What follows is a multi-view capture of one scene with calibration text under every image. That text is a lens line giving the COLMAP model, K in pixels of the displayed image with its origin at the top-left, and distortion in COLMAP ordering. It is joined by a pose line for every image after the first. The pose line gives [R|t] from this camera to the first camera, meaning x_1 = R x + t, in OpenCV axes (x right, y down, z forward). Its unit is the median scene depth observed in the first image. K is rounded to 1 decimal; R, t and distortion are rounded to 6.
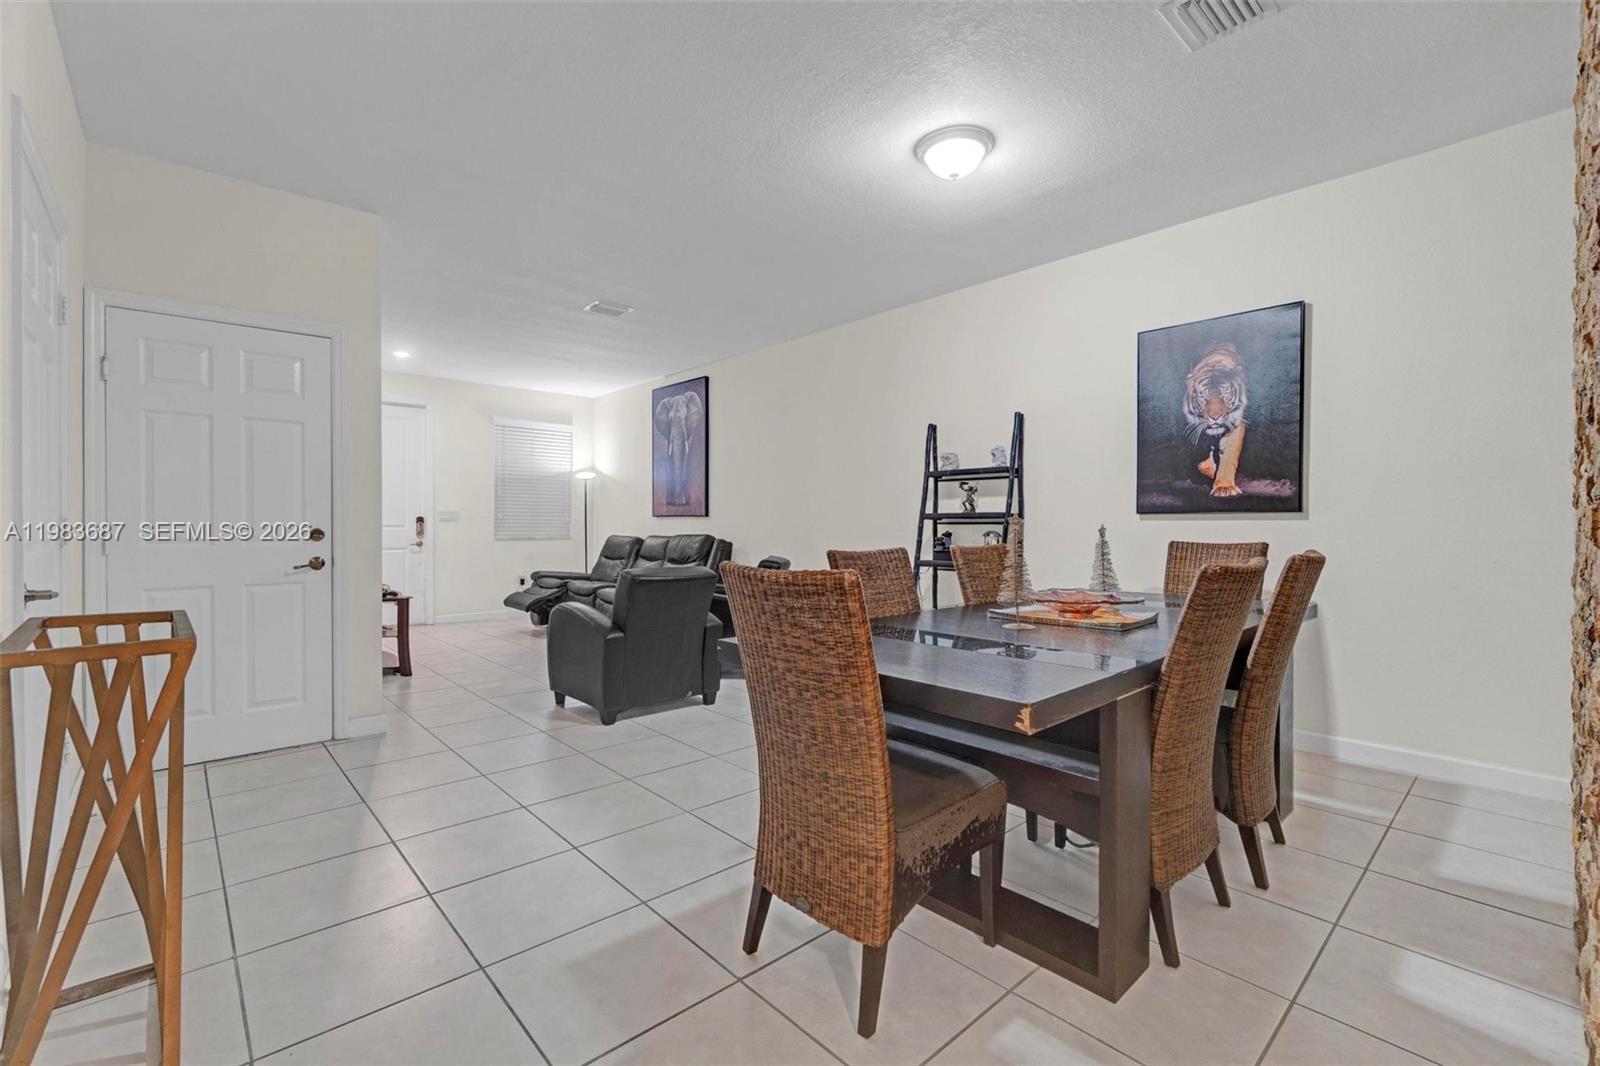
lens RADIAL K [[694.9, 0, 783.8], [0, 694.9, 529.6], [0, 0, 1]] dist [-0.001813, 0.000813]
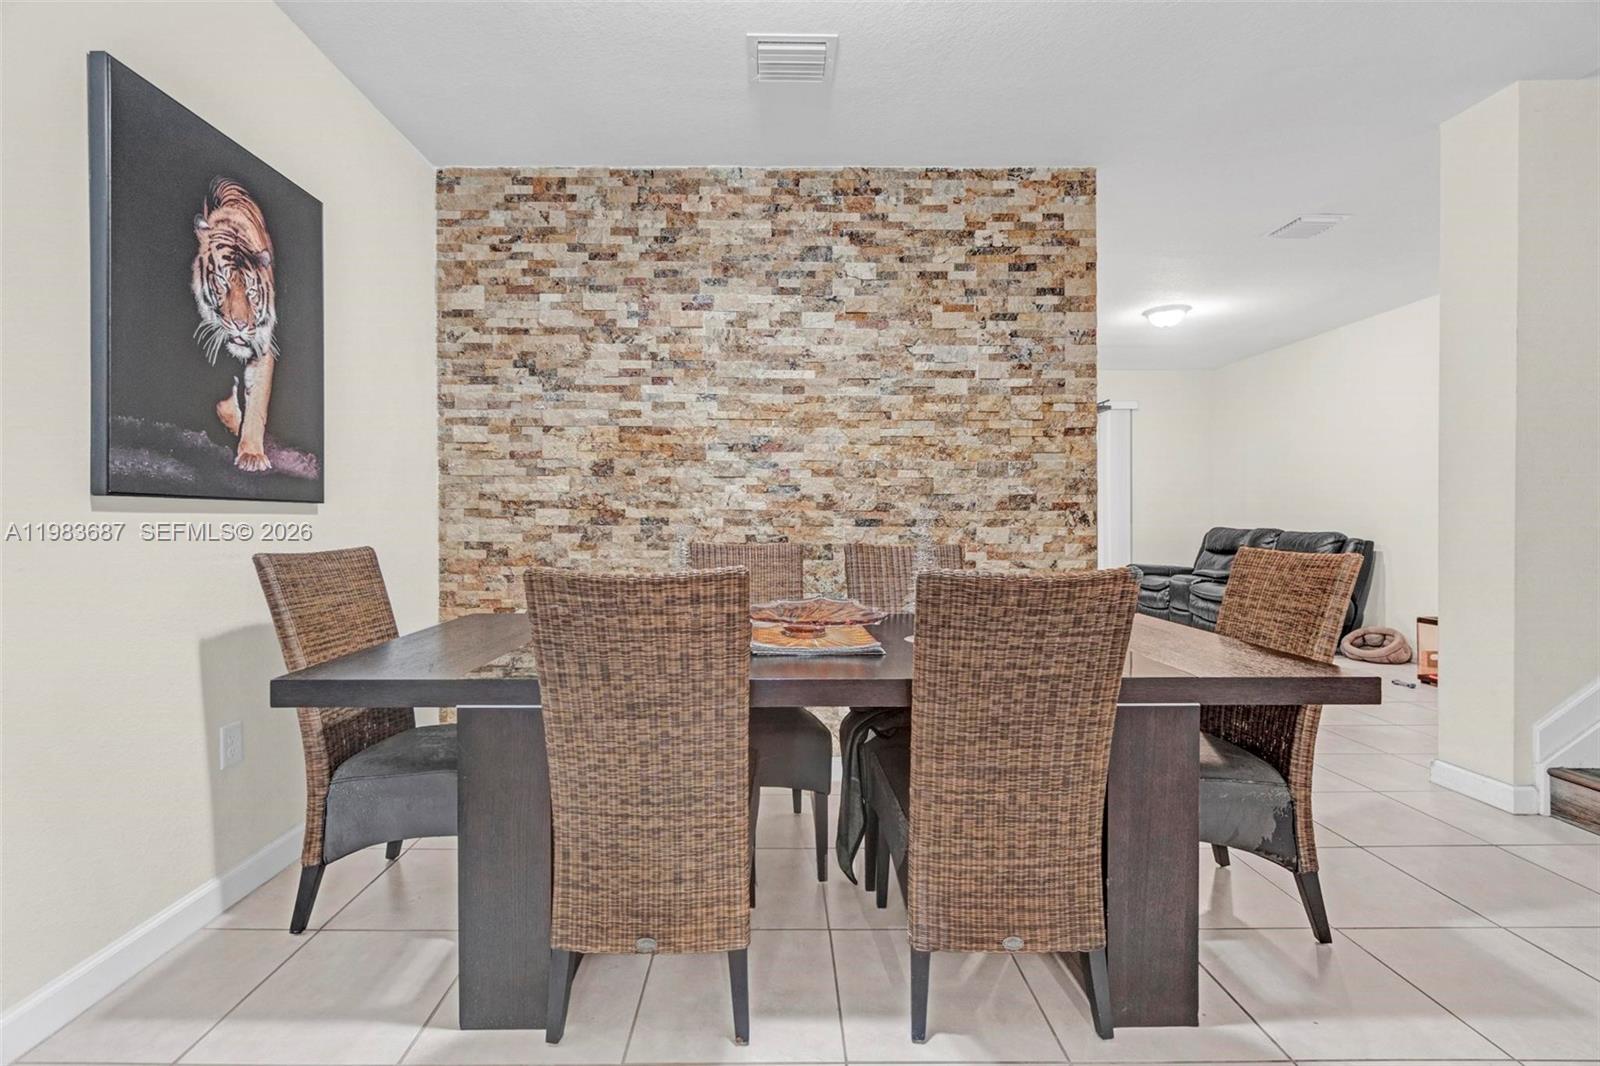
lens RADIAL K [[701.2, 0, 783.8], [0, 701.2, 506.0], [0, 0, 1]] dist [-0.002978, -0.000697]
pose [[-0.754582, 0.013169, 0.656073, -0.061892], [0.006597, 0.999900, -0.012483, -0.009396], [-0.656172, -0.005091, -0.754594, 1.125790]]
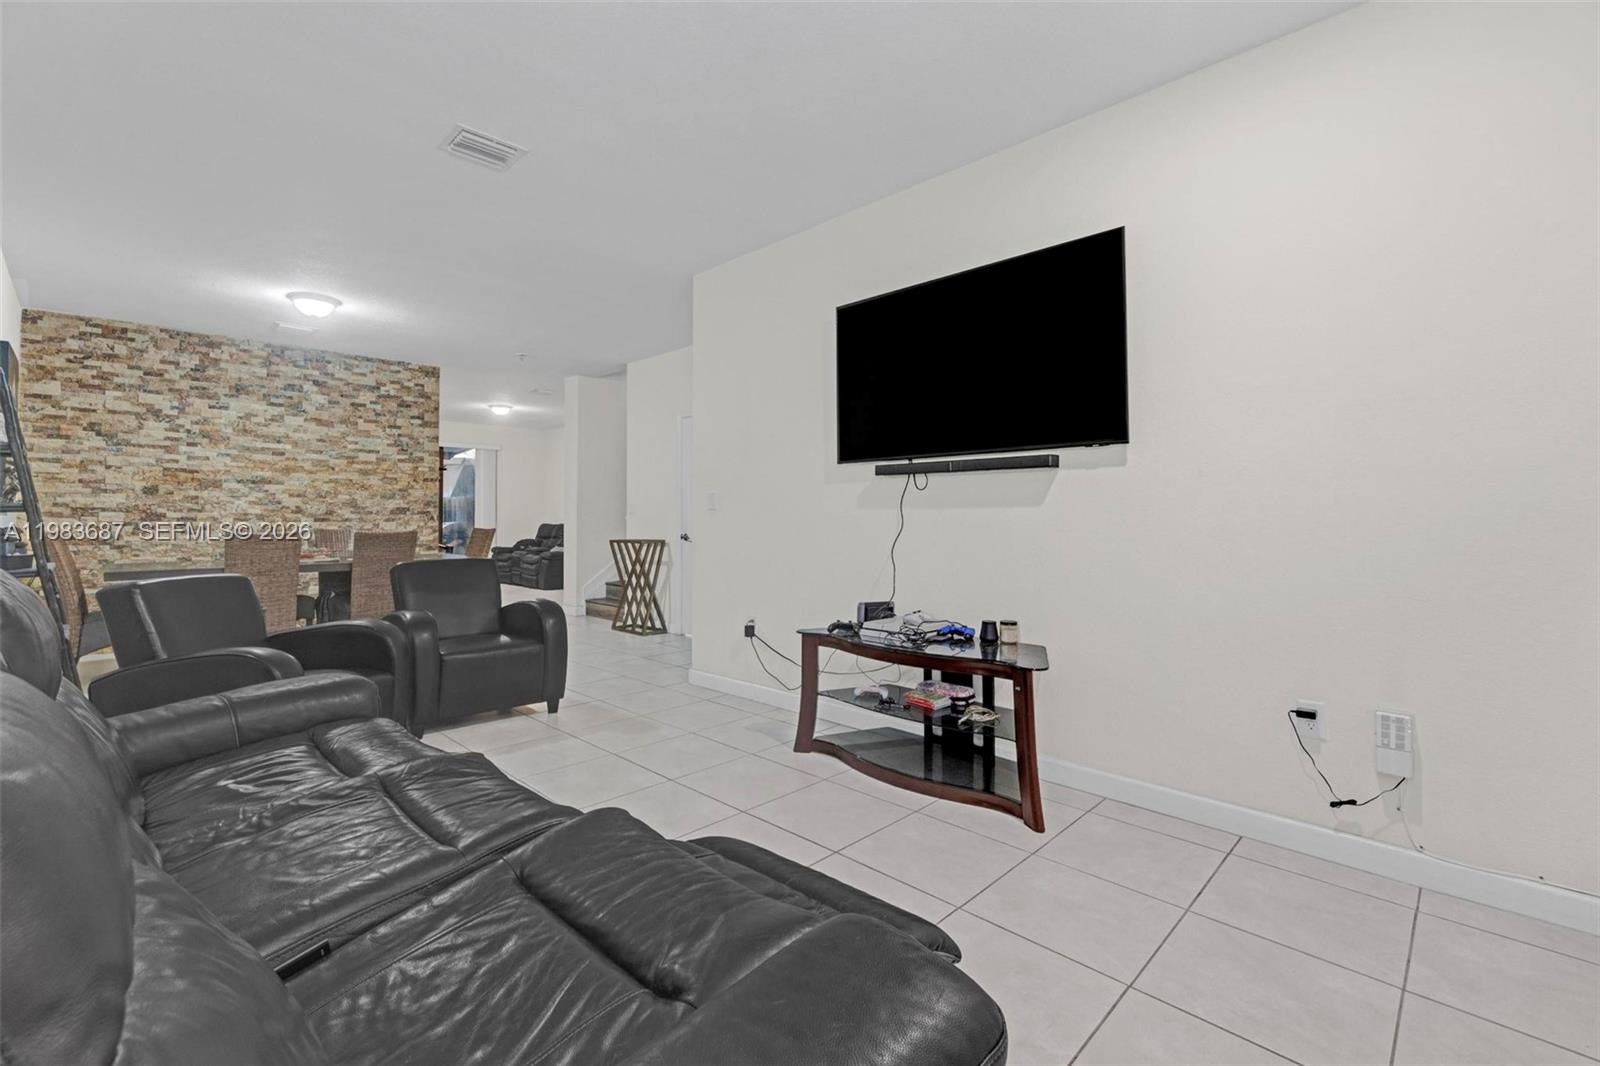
lens RADIAL K [[701.2, 0, 783.8], [0, 701.2, 506.0], [0, 0, 1]] dist [-0.002978, -0.000697]
pose [[-0.998549, 0.001004, -0.053835, -0.699482], [0.001598, 0.999938, -0.010985, -0.013212], [0.053821, -0.011055, -0.998489, 2.335011]]
